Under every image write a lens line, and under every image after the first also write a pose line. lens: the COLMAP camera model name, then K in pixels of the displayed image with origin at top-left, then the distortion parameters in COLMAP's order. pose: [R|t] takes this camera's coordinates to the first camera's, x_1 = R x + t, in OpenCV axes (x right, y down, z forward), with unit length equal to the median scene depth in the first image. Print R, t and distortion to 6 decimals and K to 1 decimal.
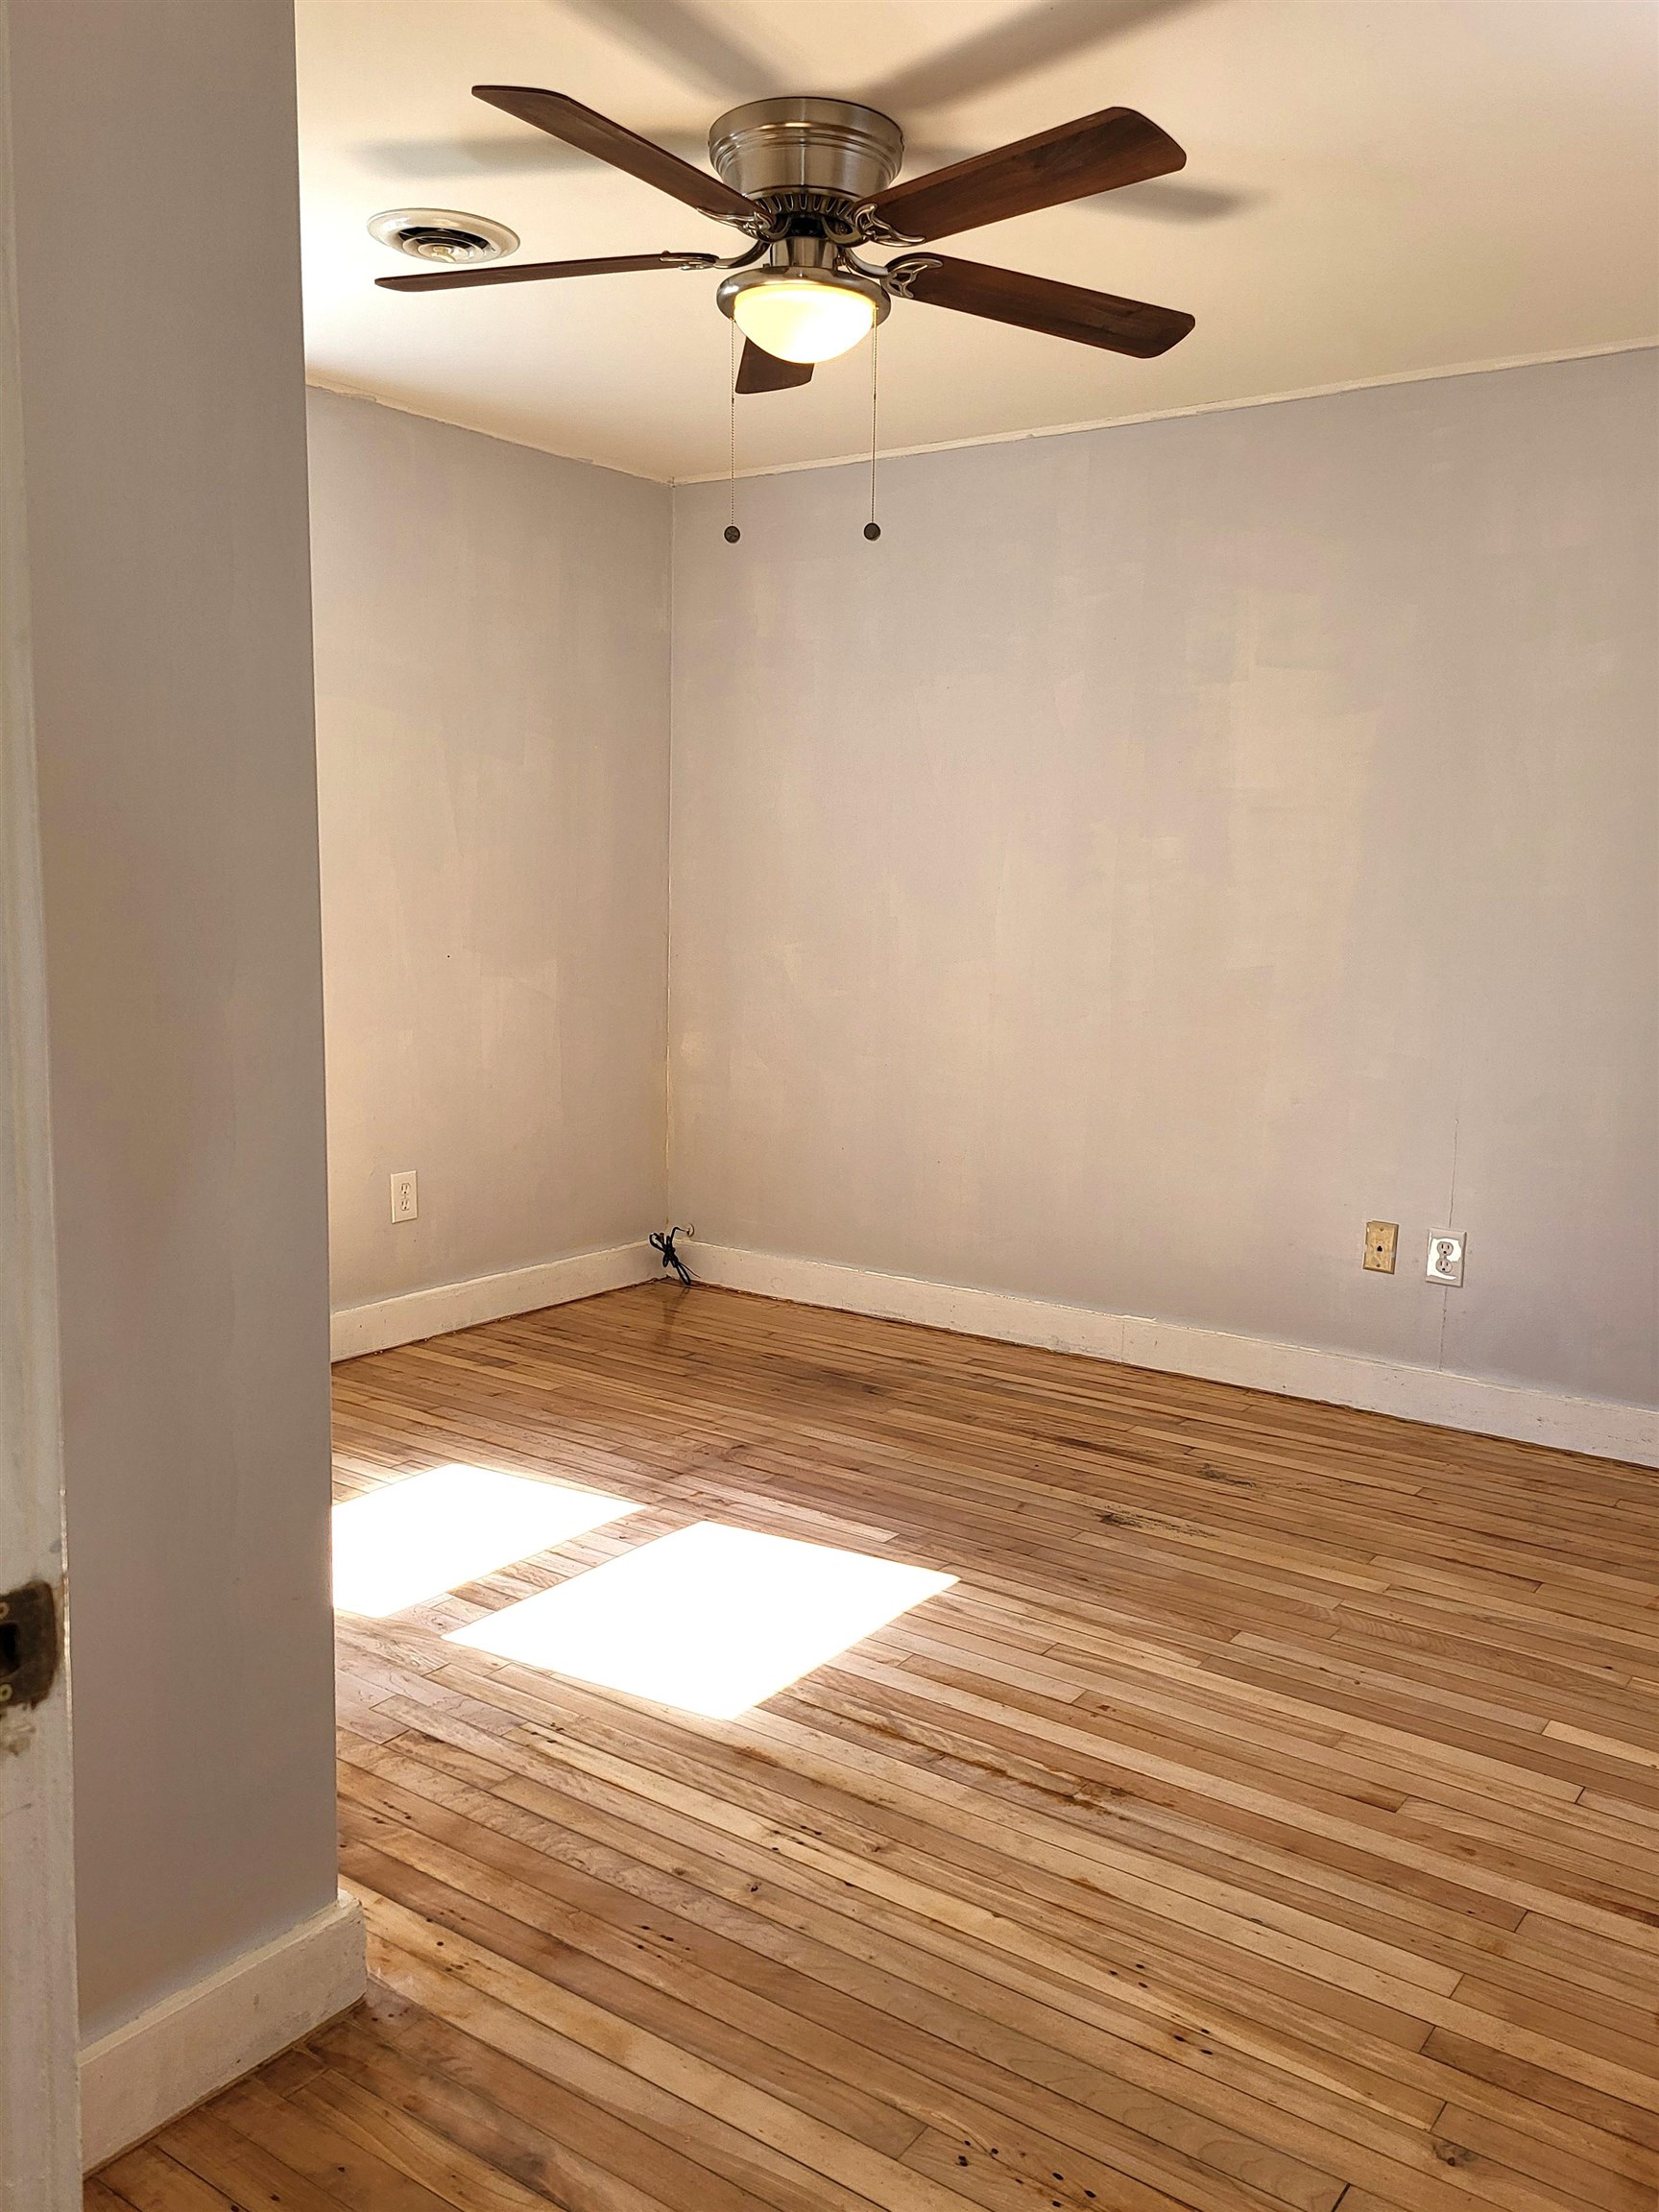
lens RADIAL K [[1716.9, 0, 837.7], [0, 1716.9, 1137.4], [0, 0, 1]] dist [0.047650, -0.013228]
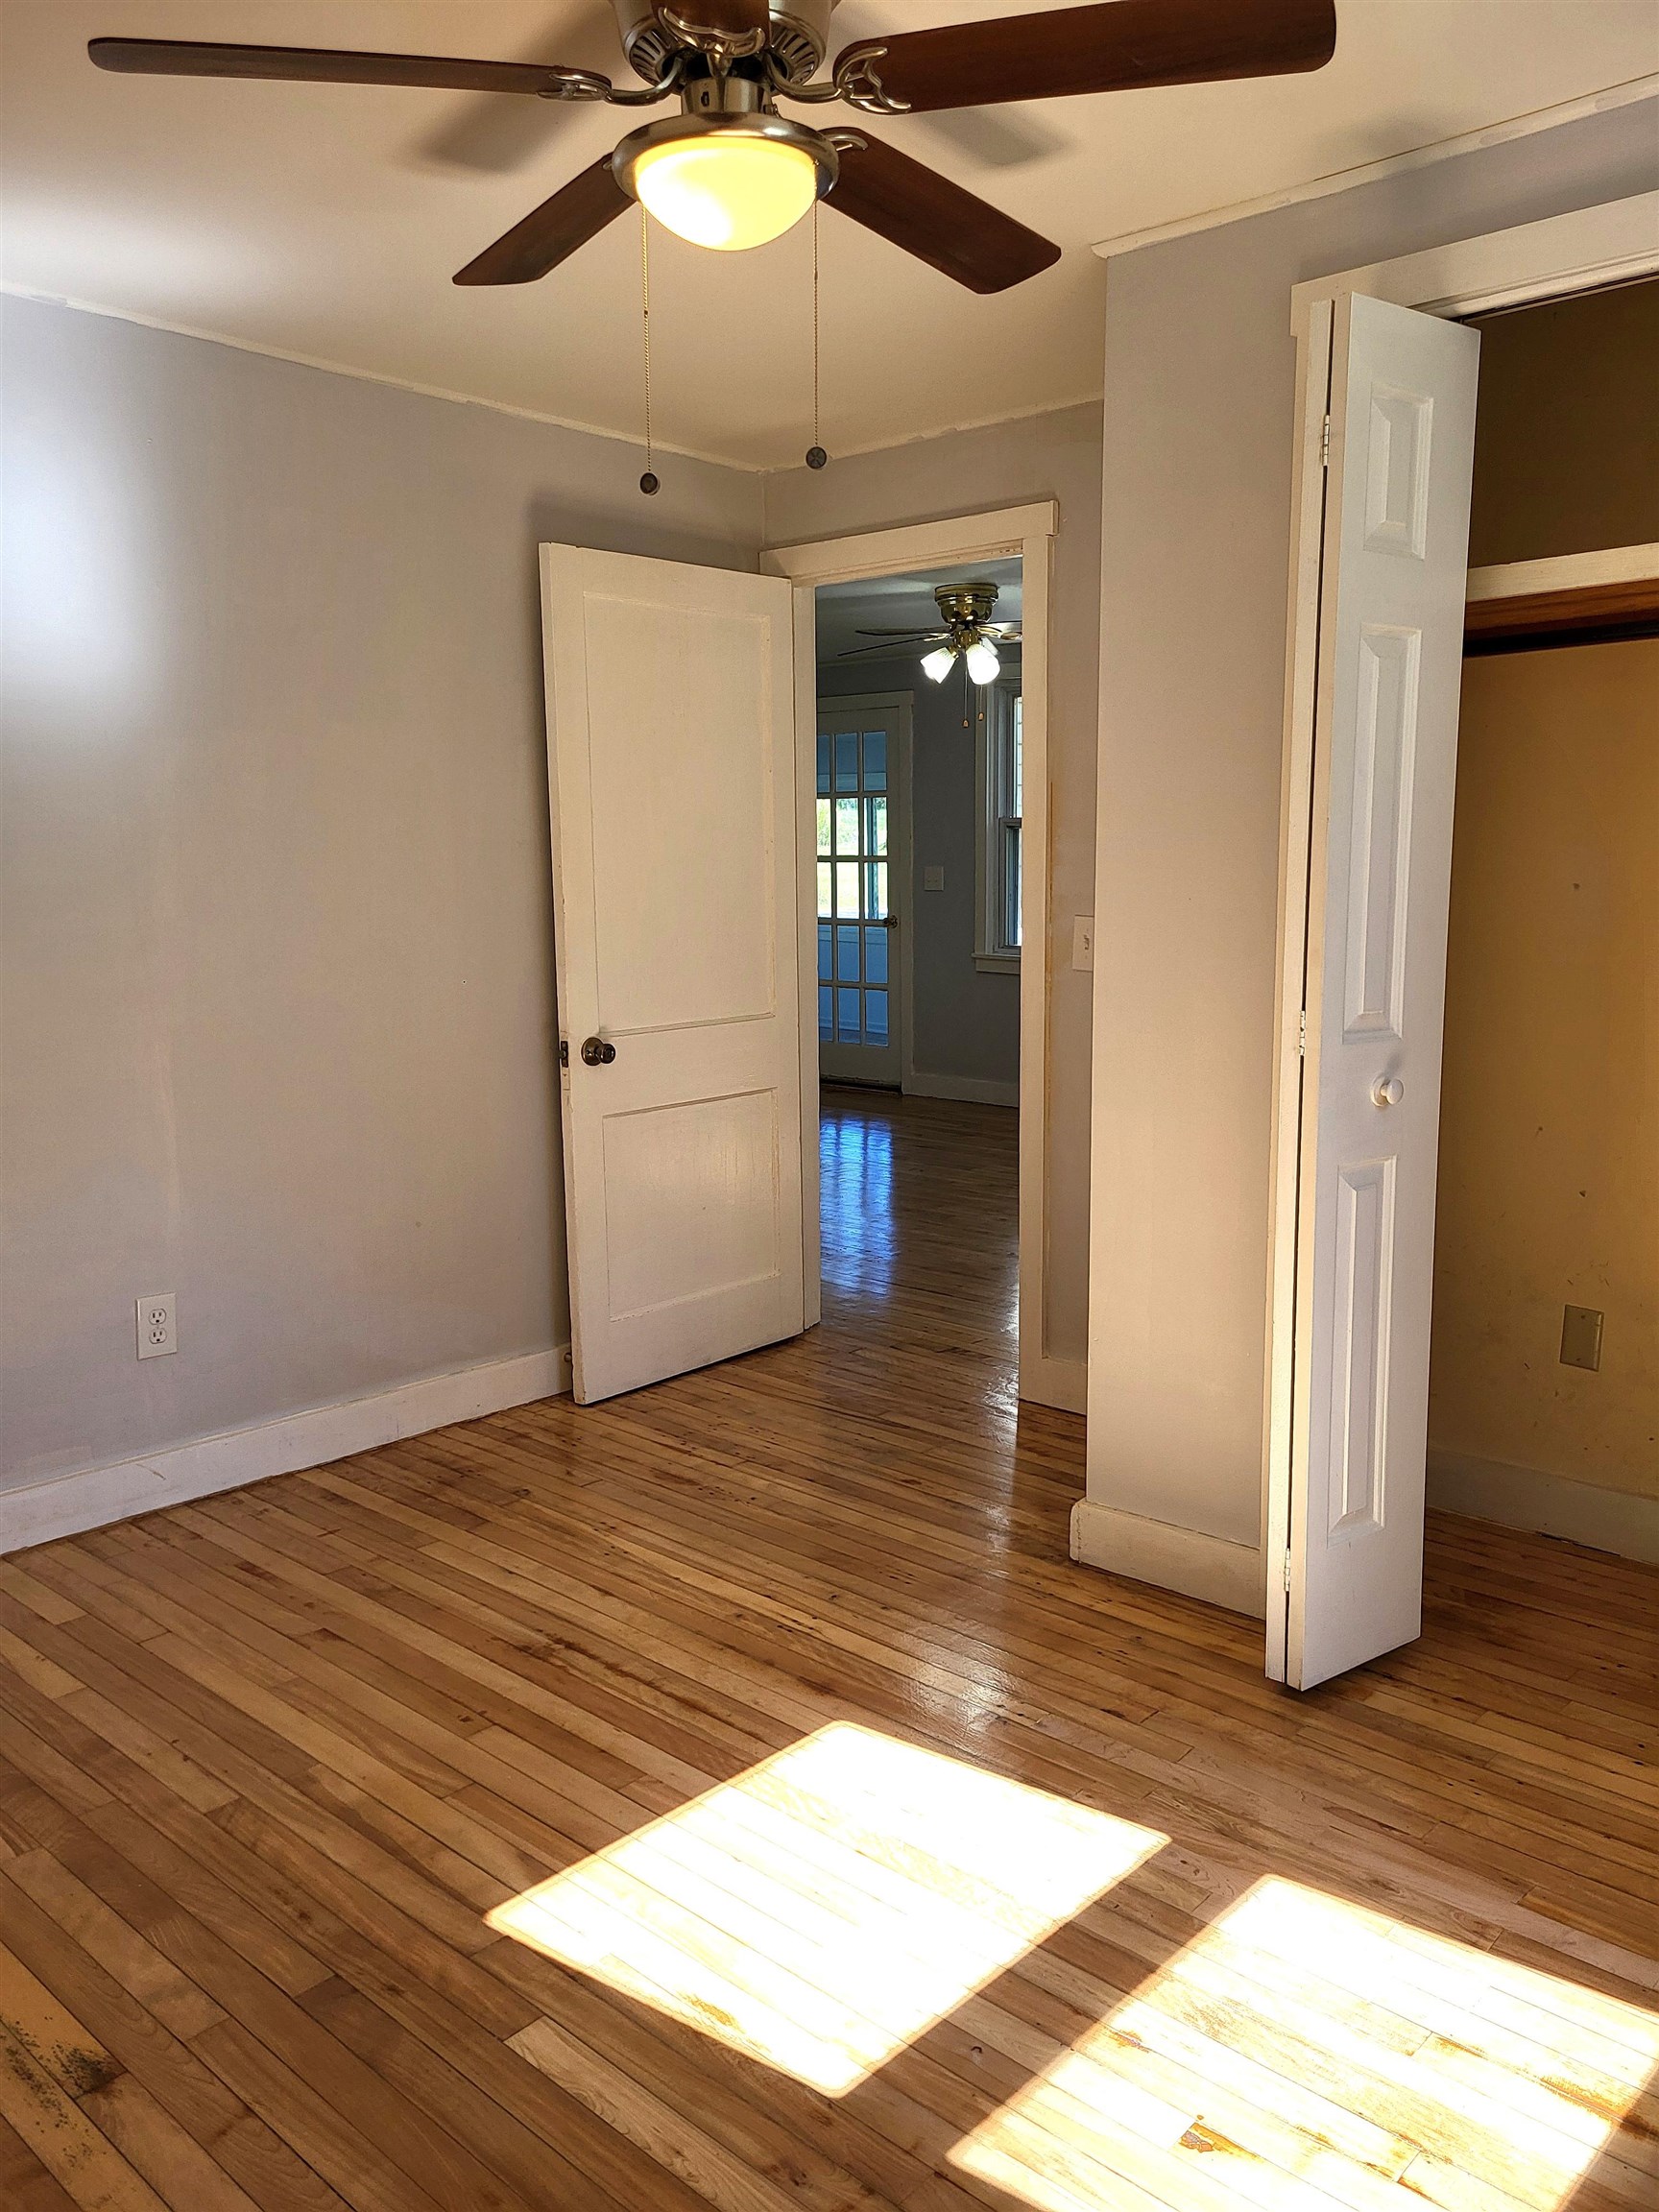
lens RADIAL K [[1716.9, 0, 837.7], [0, 1716.9, 1137.4], [0, 0, 1]] dist [0.047650, -0.013228]
pose [[-0.991932, -0.034601, 0.121956, -0.185227], [0.005120, 0.950309, 0.311266, -0.329386], [-0.126666, 0.309380, -0.942465, 1.943923]]
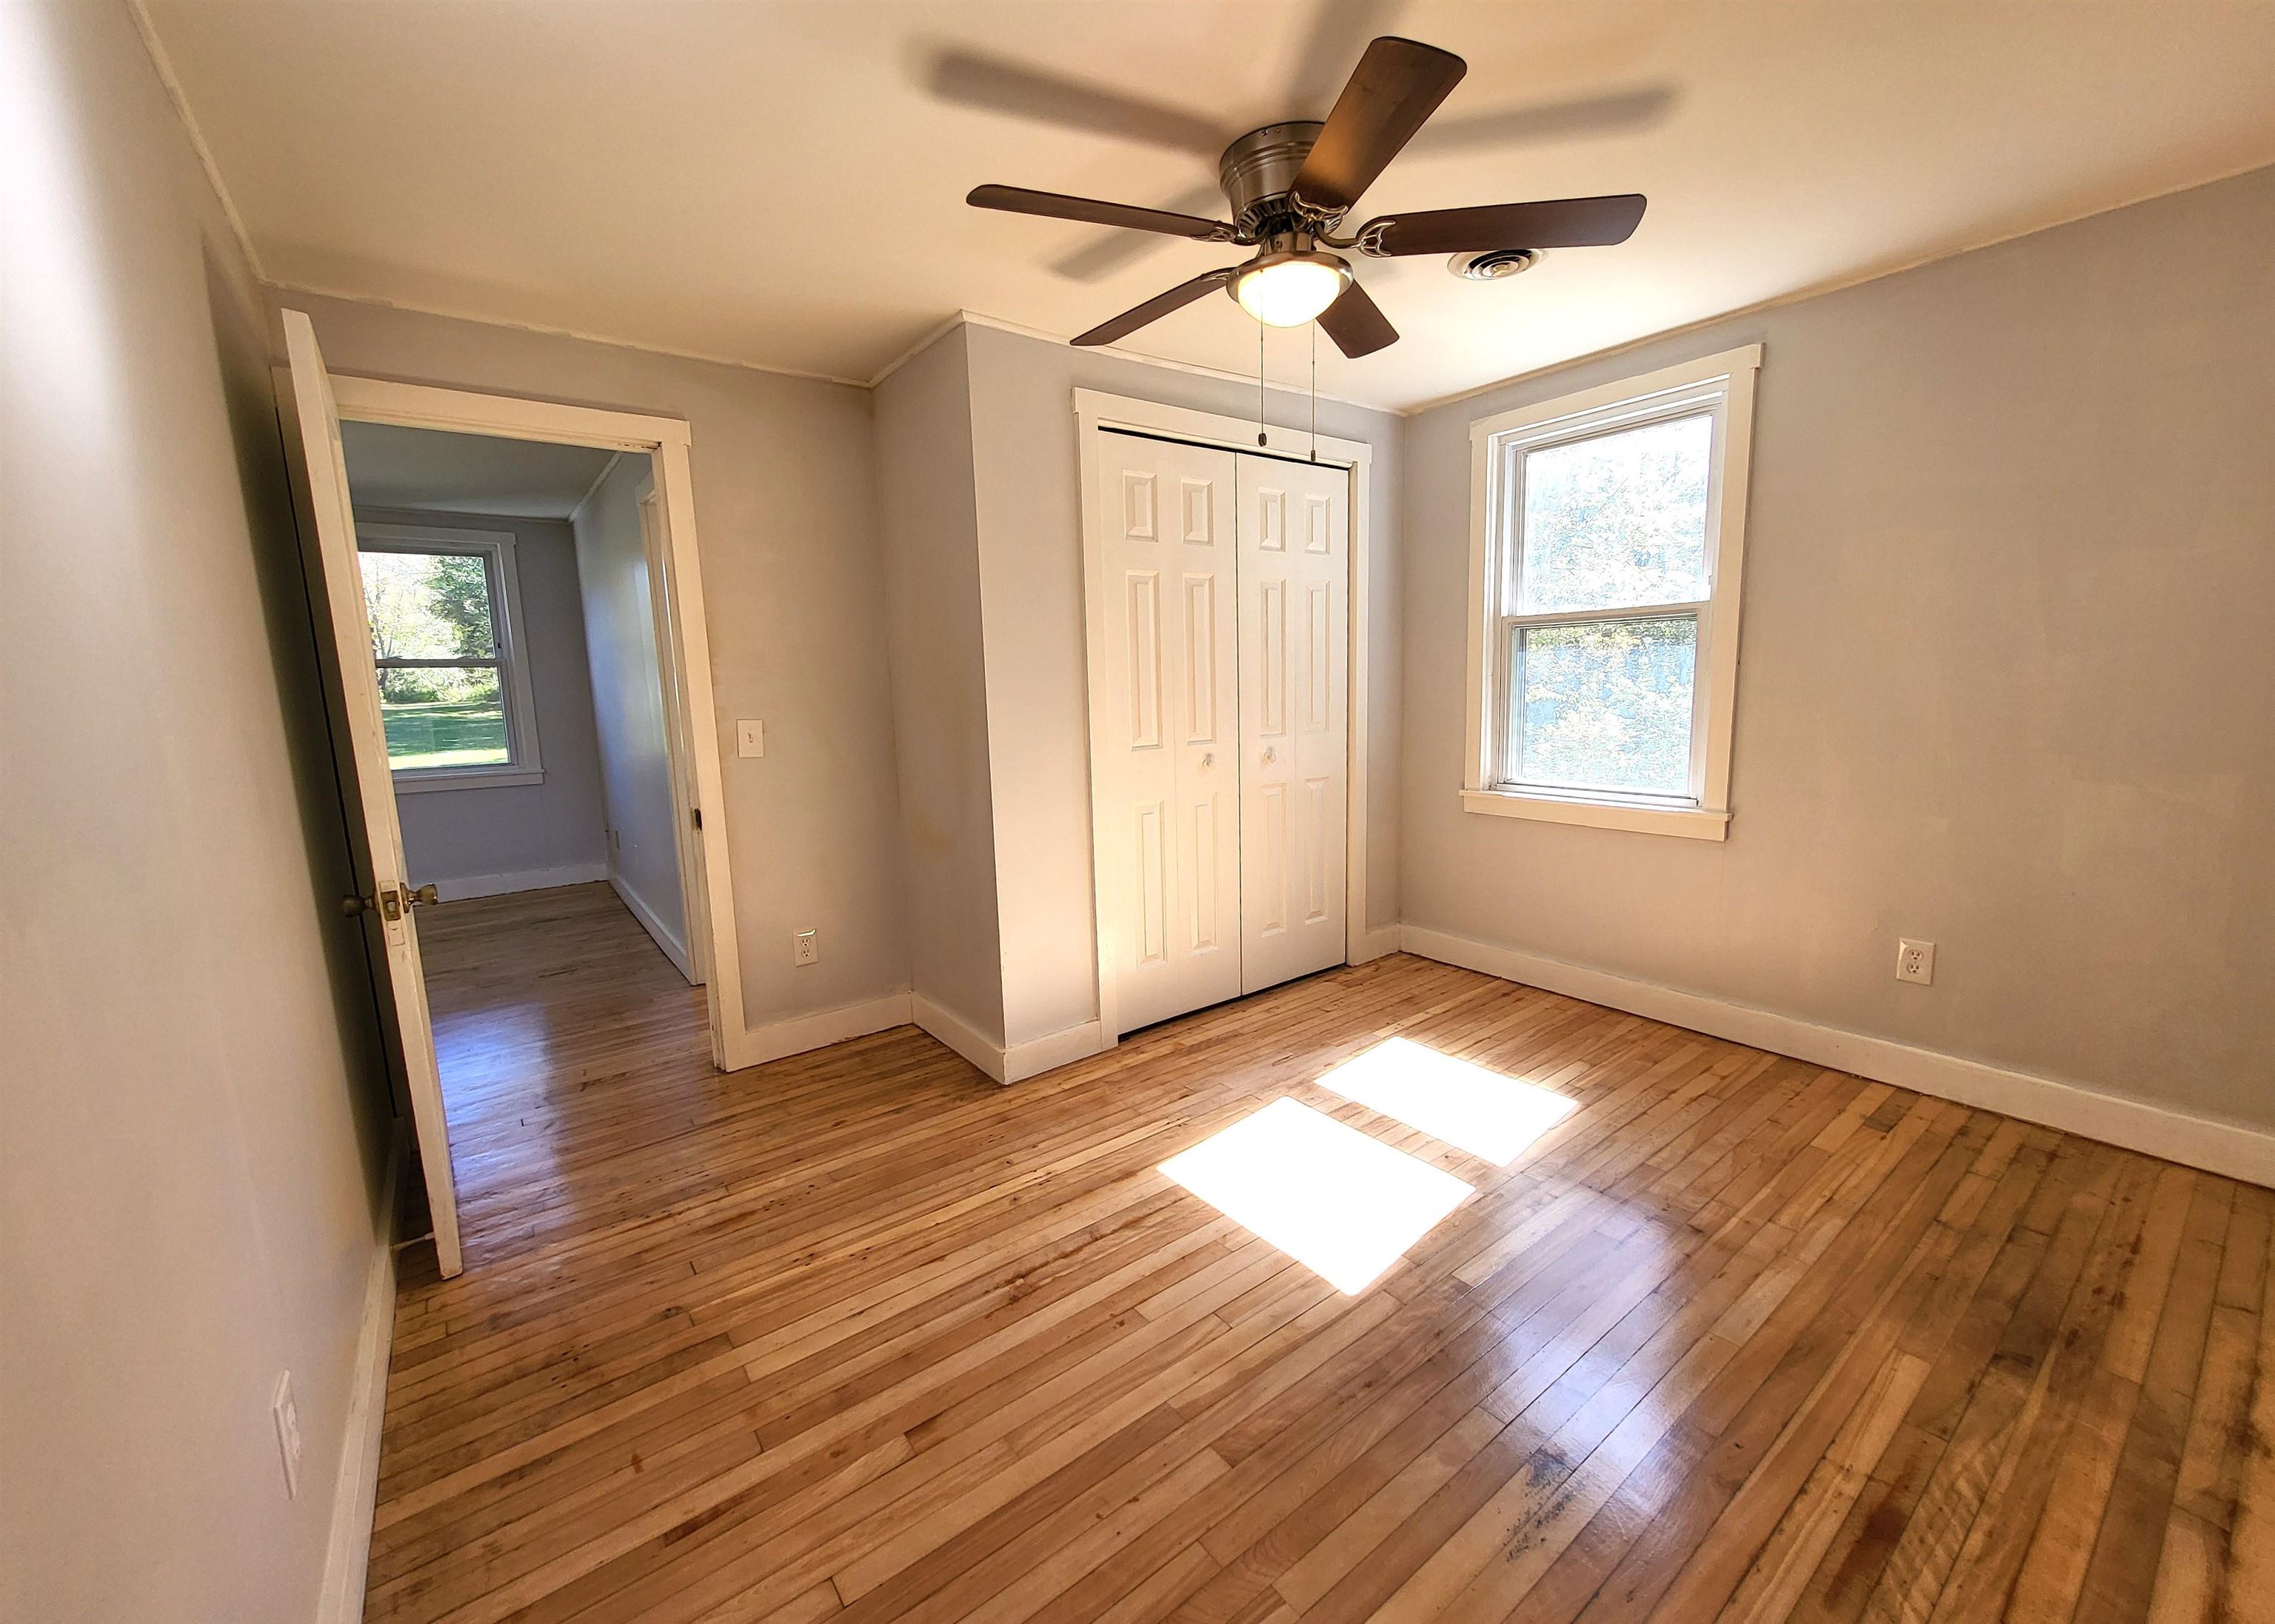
lens RADIAL K [[924.6, 0, 1170.9], [0, 924.6, 814.3], [0, 0, 1]] dist [-0.000477, -0.000073]
pose [[-0.270167, 0.135449, -0.953238, 0.816572], [-0.126804, 0.976426, 0.174682, -0.190451], [0.954427, 0.168068, -0.246622, 1.221645]]
